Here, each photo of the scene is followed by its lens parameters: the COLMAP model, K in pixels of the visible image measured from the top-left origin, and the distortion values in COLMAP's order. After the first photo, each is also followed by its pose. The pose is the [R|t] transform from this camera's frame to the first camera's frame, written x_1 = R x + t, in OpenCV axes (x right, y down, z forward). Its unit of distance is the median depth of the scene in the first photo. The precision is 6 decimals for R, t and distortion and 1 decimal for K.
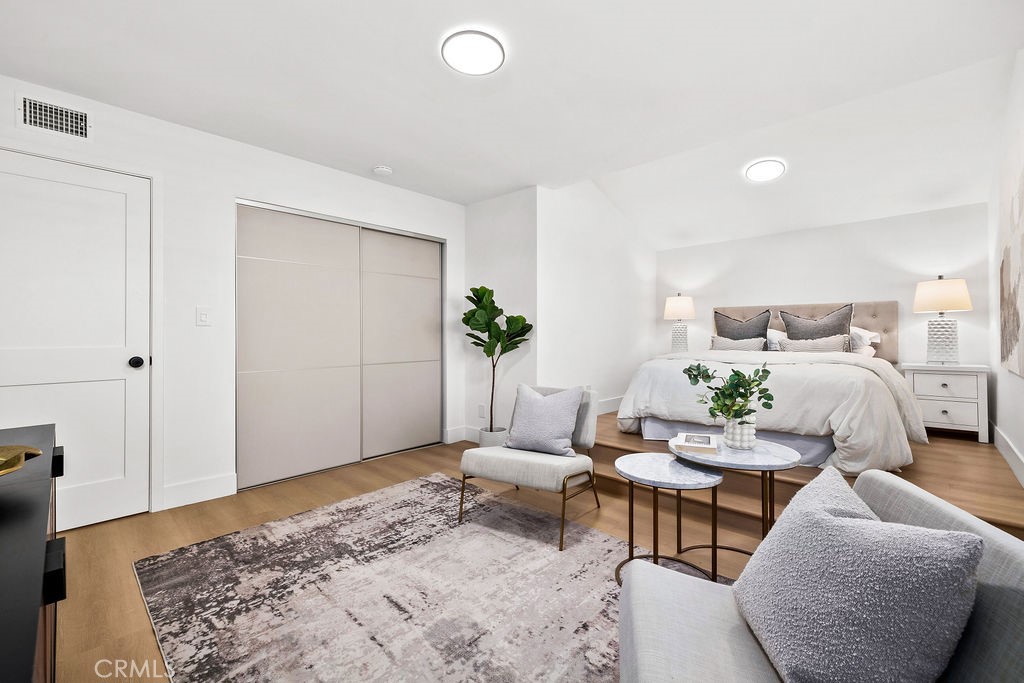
lens RADIAL K [[430.9, 0, 505.1], [0, 430.9, 333.5], [0, 0, 1]] dist [0.000303, 0.000829]
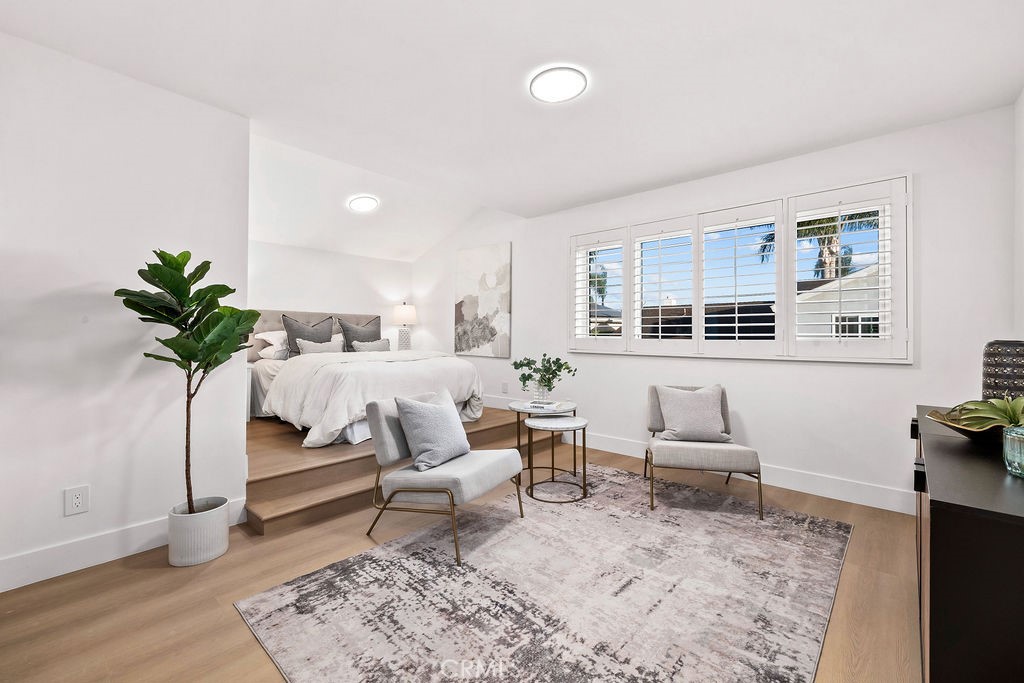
lens RADIAL K [[430.9, 0, 509.0], [0, 430.9, 338.2], [0, 0, 1]] dist [0.000303, 0.000829]
pose [[-0.028748, -0.004329, 0.999577, -1.014665], [-0.004175, 0.999982, 0.004210, -0.007512], [-0.999578, -0.004052, -0.028765, 1.004441]]
